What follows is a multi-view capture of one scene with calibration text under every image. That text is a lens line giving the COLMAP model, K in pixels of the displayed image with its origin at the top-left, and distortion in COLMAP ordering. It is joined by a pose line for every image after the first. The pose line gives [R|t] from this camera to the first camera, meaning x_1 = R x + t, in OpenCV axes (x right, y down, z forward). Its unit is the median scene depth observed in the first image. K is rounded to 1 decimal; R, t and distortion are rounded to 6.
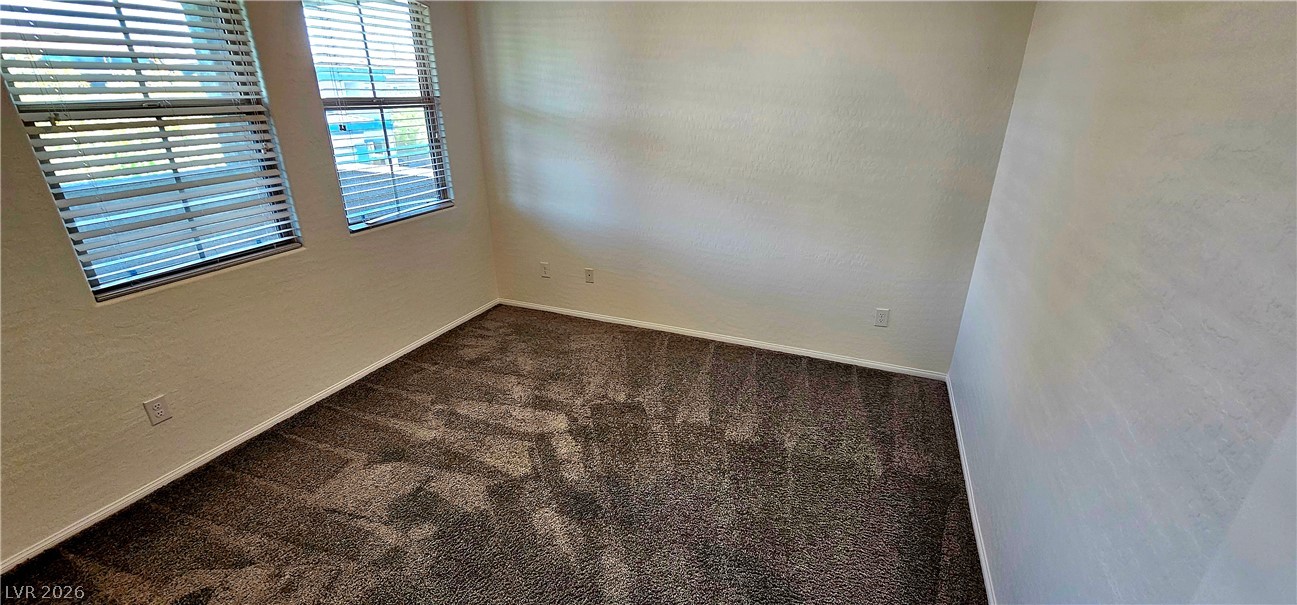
lens RADIAL K [[530.4, 0, 646.5], [0, 530.4, 302.0], [0, 0, 1]] dist [-0.001459, 0.000651]
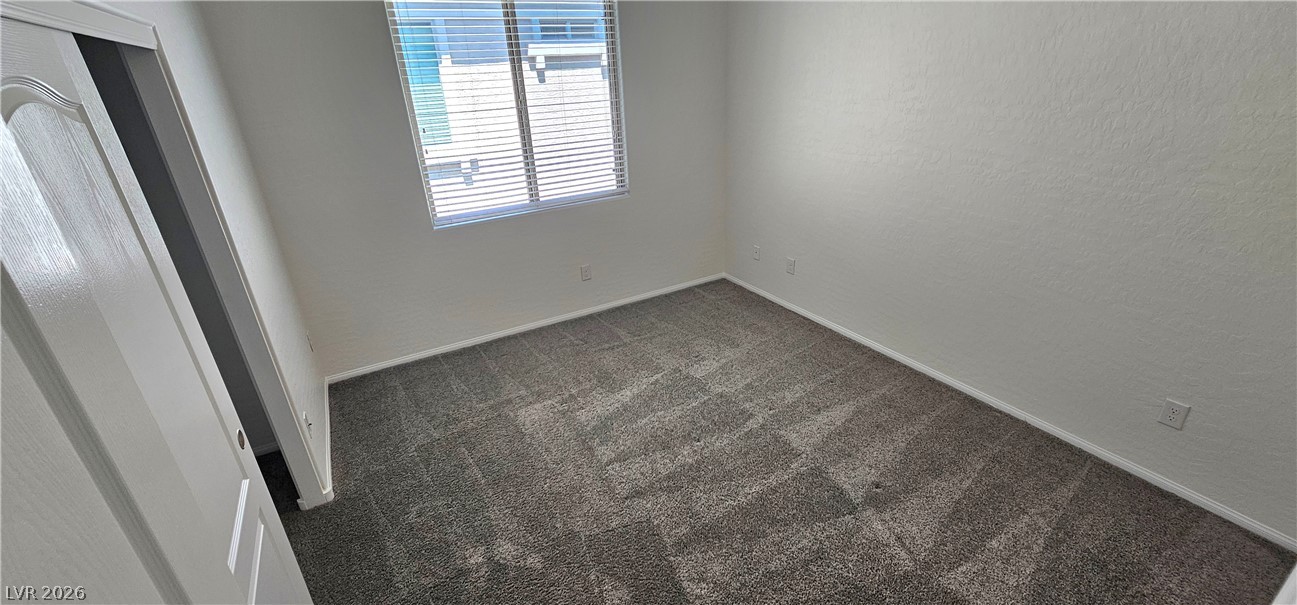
lens RADIAL K [[530.4, 0, 646.5], [0, 530.4, 302.0], [0, 0, 1]] dist [-0.001459, 0.000651]
pose [[0.798149, 0.215307, -0.562673, 0.354295], [-0.186688, 0.976377, 0.108795, -0.067766], [0.572805, 0.018210, 0.819489, 0.167685]]
